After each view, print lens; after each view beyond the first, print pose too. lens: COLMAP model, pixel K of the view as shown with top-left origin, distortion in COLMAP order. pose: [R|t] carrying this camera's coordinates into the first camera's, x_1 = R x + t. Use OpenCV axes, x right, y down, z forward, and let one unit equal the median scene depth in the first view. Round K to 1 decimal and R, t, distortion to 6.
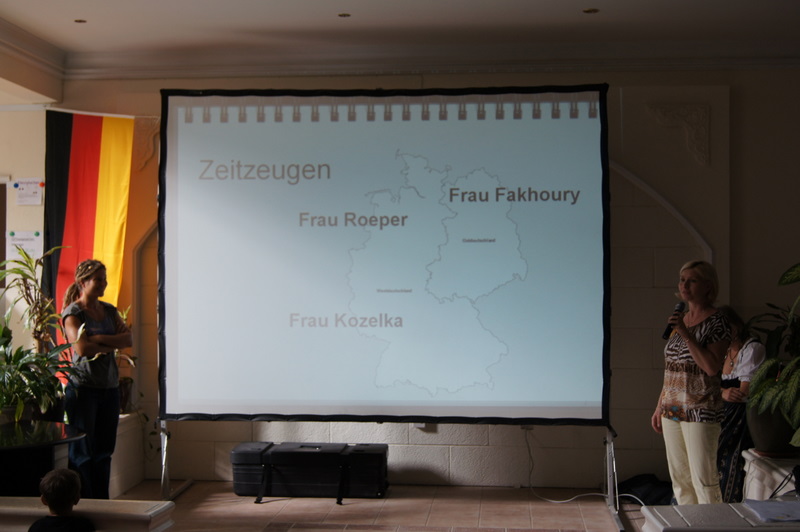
lens RADIAL K [[1206.1, 0, 399.7], [0, 1206.1, 266.8], [0, 0, 1]] dist [-0.033176, 0.000000]
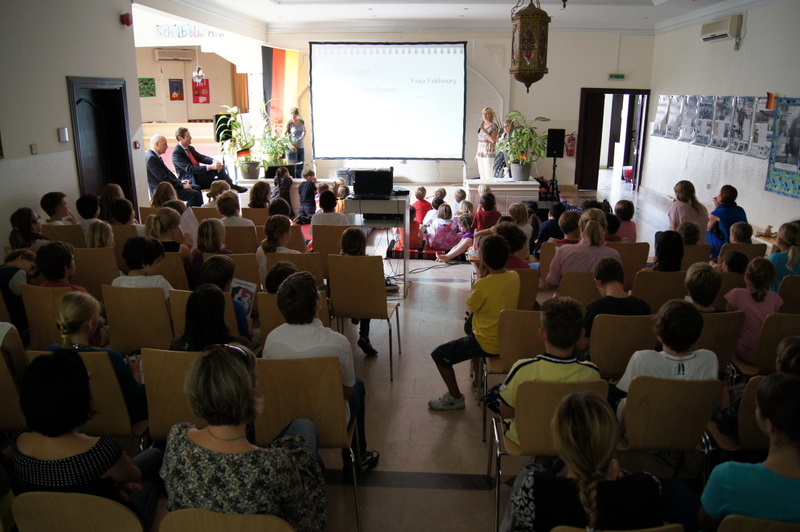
lens RADIAL K [[625.5, 0, 394.7], [0, 625.5, 269.7], [0, 0, 1]] dist [-0.061845, -0.004103]
pose [[0.999691, -0.009277, 0.023070, -0.037252], [0.002326, 0.958615, 0.284695, -0.048729], [-0.024756, -0.284553, 0.958341, -0.546174]]
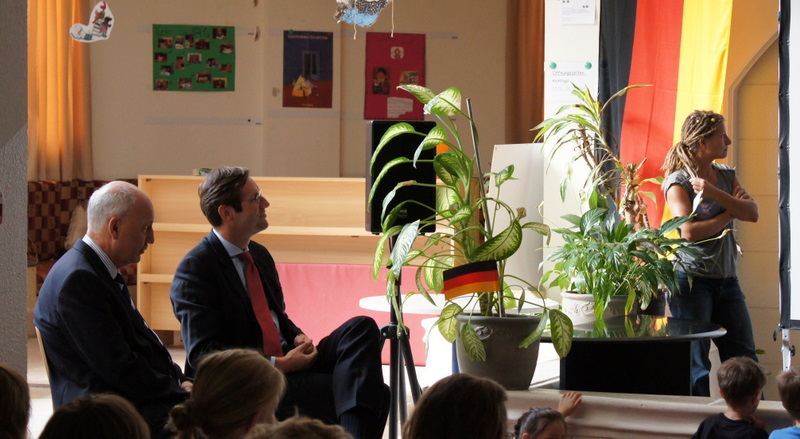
lens RADIAL K [[2226.2, 0, 399.7], [0, 2226.2, 218.8], [0, 0, 1]] dist [-0.079049, 0.000000]
pose [[0.957067, 0.013494, -0.289554, -0.035461], [0.001354, 0.998697, 0.051015, -0.005091], [0.289865, -0.049216, 0.955801, -0.318710]]
